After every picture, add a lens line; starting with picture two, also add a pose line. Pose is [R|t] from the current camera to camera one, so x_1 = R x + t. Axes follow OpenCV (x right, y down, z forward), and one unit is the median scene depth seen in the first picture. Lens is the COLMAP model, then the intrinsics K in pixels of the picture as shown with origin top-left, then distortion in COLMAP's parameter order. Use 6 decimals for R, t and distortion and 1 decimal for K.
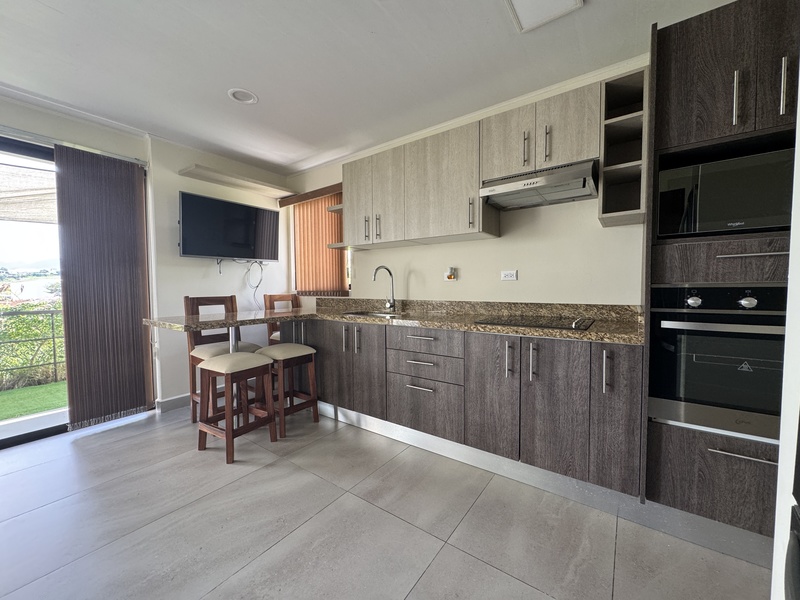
lens RADIAL K [[319.8, 0, 402.5], [0, 319.8, 300.9], [0, 0, 1]] dist [0.002159, 0.000699]
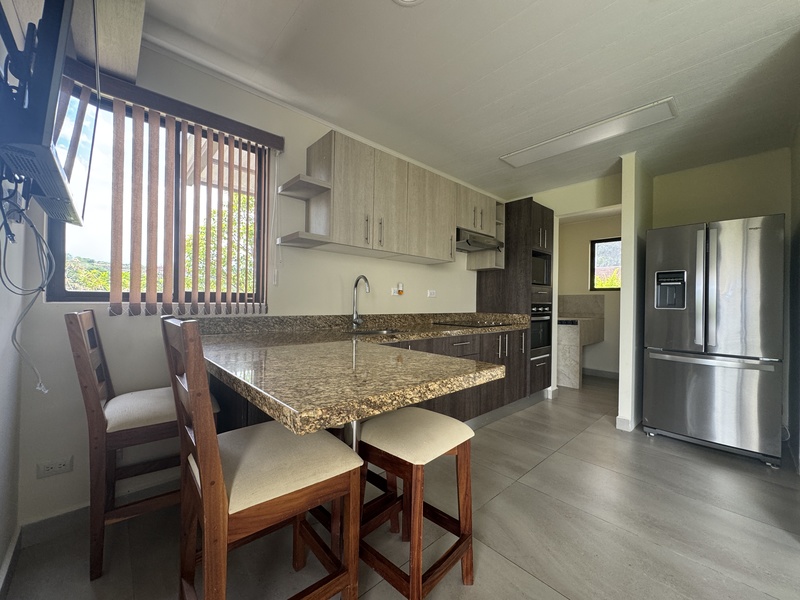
lens RADIAL K [[319.8, 0, 403.1], [0, 319.8, 300.4], [0, 0, 1]] dist [0.002159, 0.000699]
pose [[0.198260, 0.015341, 0.980029, -0.975590], [0.028090, 0.999378, -0.021327, -0.024325], [-0.979747, 0.031757, 0.197706, 0.813454]]
